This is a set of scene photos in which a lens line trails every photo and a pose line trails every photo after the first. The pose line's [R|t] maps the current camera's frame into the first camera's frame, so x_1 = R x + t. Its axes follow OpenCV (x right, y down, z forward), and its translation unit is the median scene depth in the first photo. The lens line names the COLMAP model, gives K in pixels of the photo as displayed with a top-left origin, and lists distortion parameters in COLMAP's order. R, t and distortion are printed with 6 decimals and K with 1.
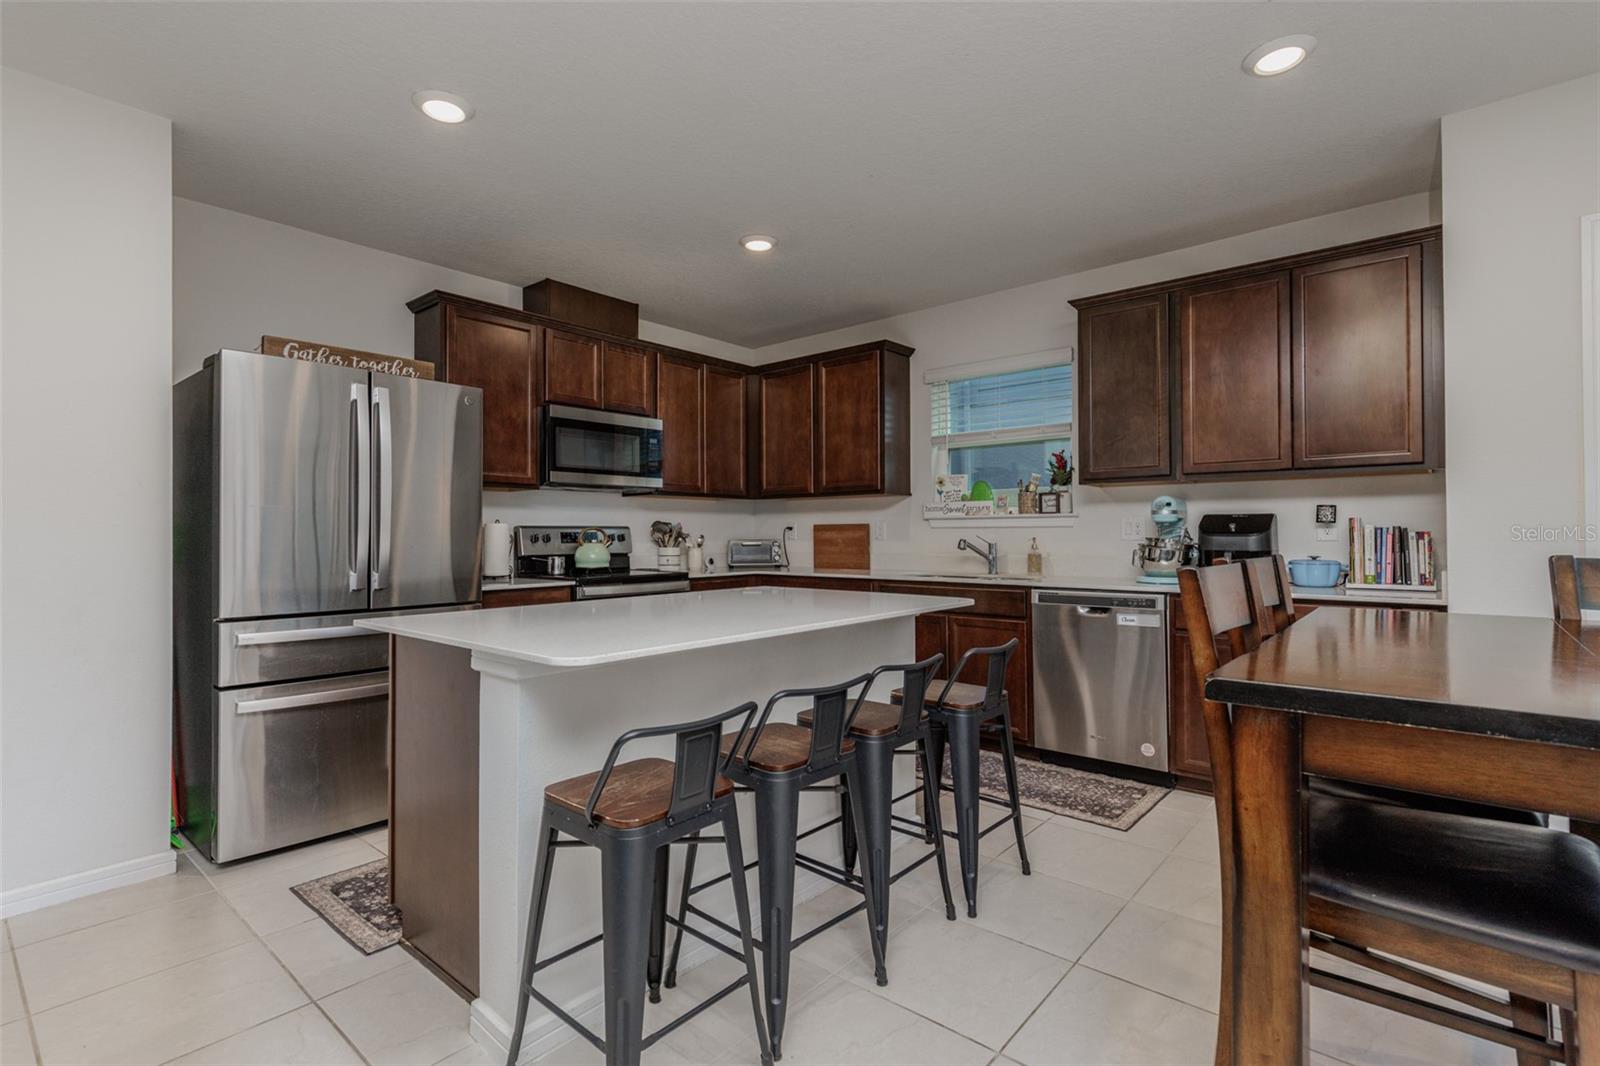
lens RADIAL K [[750.9, 0, 794.3], [0, 750.9, 522.9], [0, 0, 1]] dist [0.002166, 0.000317]
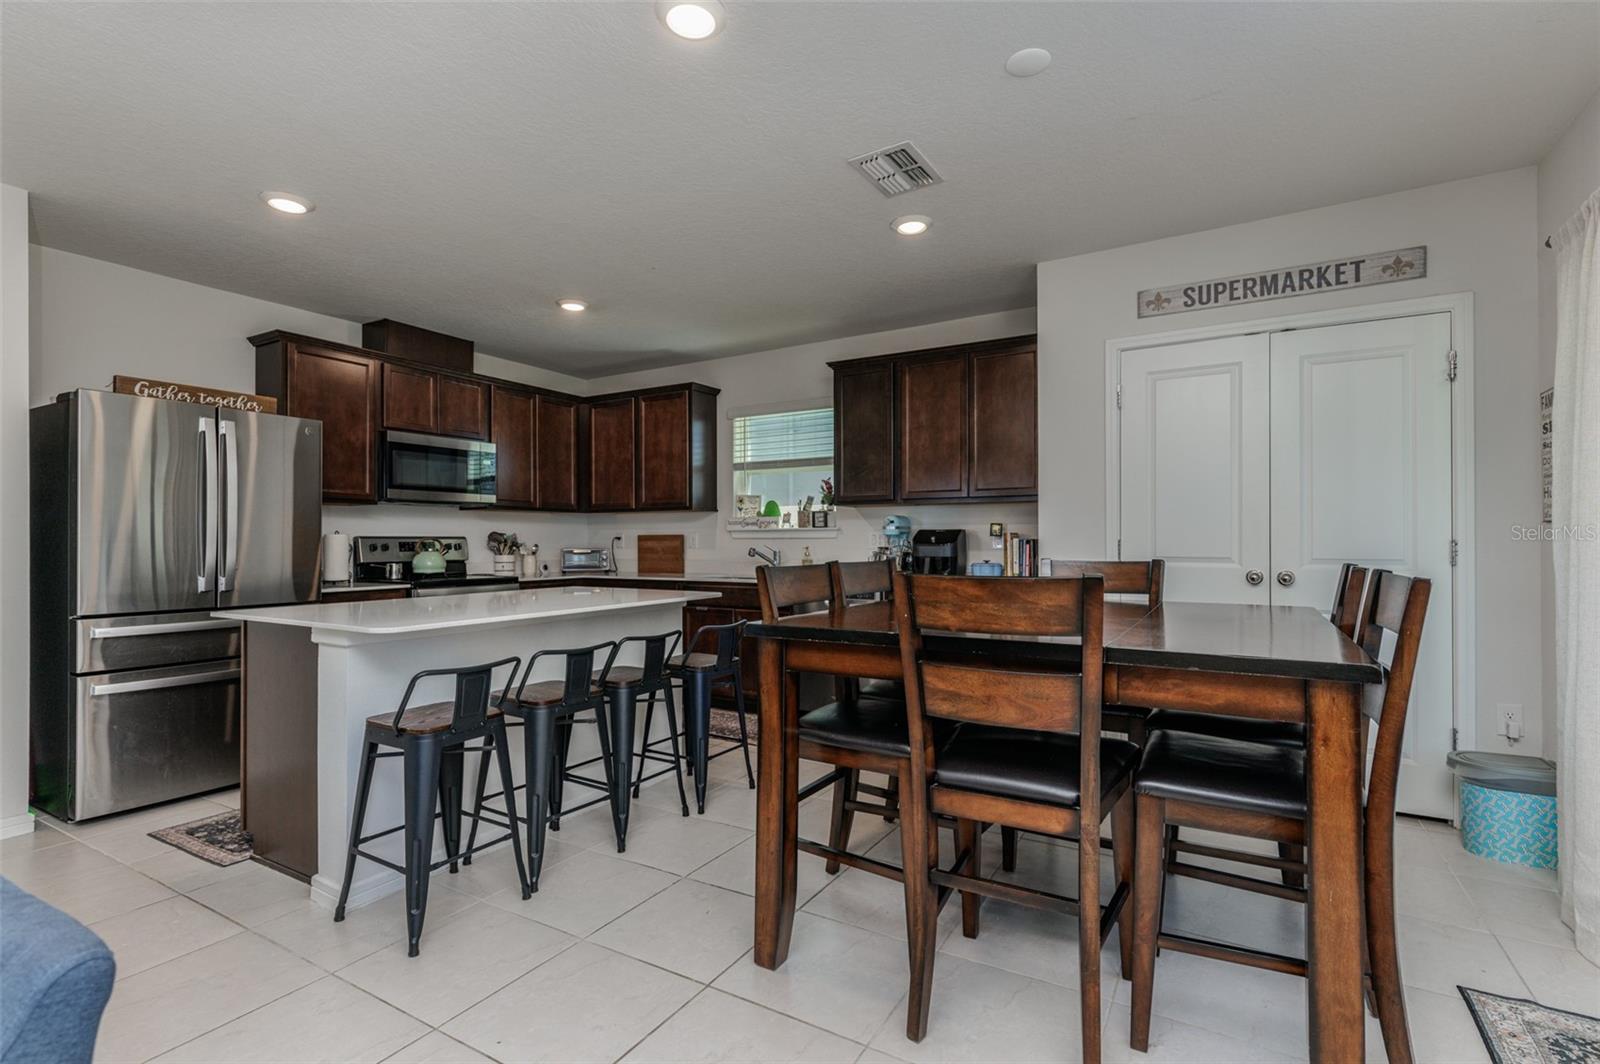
lens RADIAL K [[750.9, 0, 812.2], [0, 750.9, 535.4], [0, 0, 1]] dist [0.002166, 0.000317]
pose [[0.983429, 0.002686, 0.181275, 0.131339], [-0.003766, 0.999977, 0.005611, -0.008591], [-0.181256, -0.006201, 0.983416, -0.307525]]
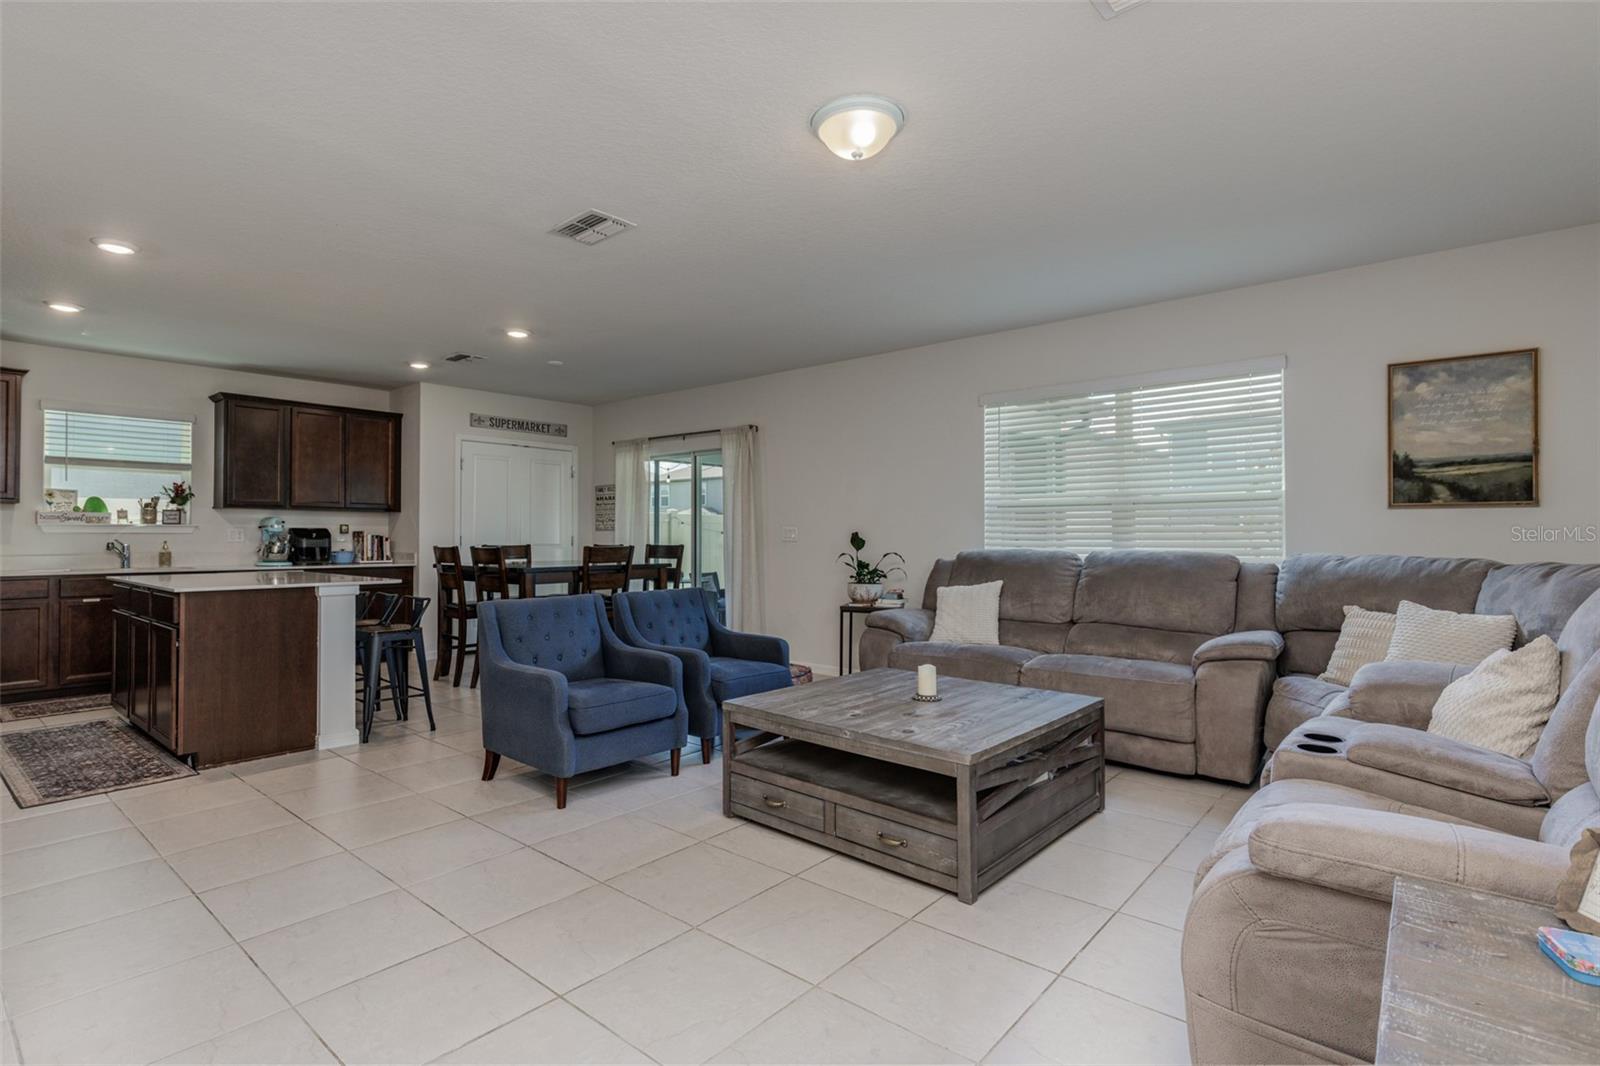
lens RADIAL K [[766.3, 0, 775.5], [0, 766.3, 525.0], [0, 0, 1]] dist [0.001710, -0.002393]
pose [[-0.005931, 0.019180, 0.999798, -1.502050], [-0.014132, 0.999715, -0.019262, 0.001150], [-0.999883, -0.014243, -0.005658, -0.199099]]
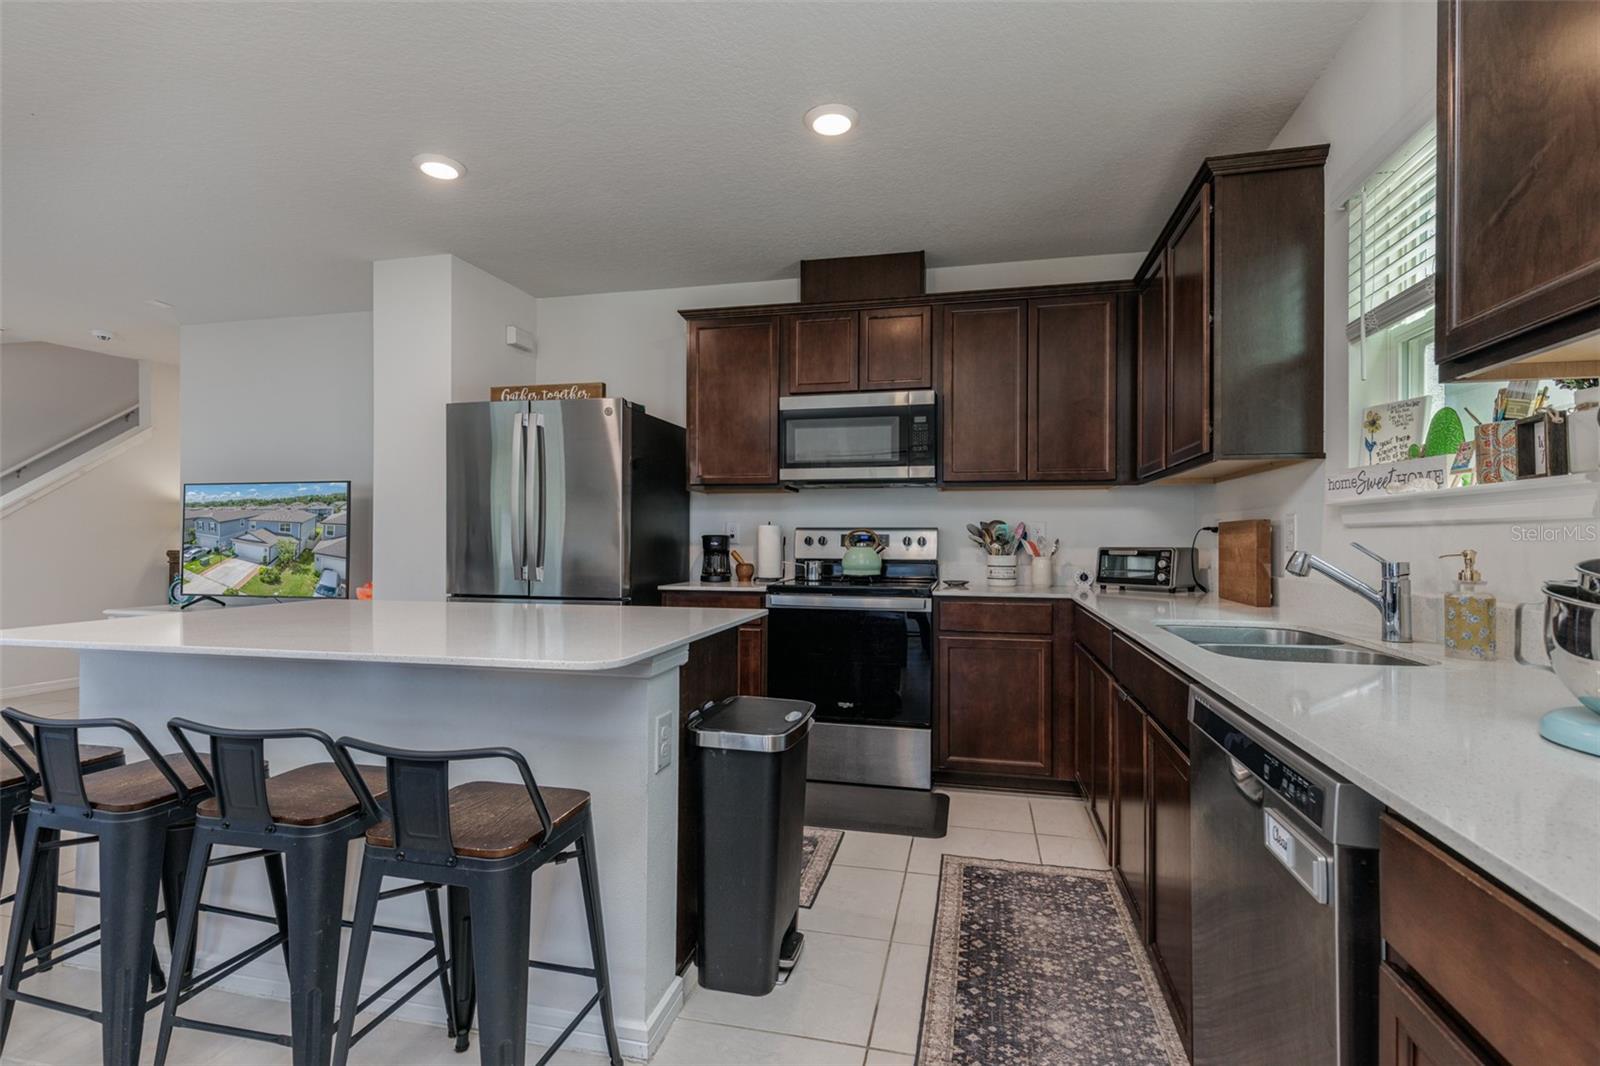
lens RADIAL K [[750.9, 0, 786.7], [0, 750.9, 534.6], [0, 0, 1]] dist [0.002166, 0.000317]
pose [[0.457935, 0.000997, -0.888985, 0.634845], [0.006736, 0.999967, 0.004592, 0.010699], [0.888960, -0.008091, 0.457913, 0.728840]]
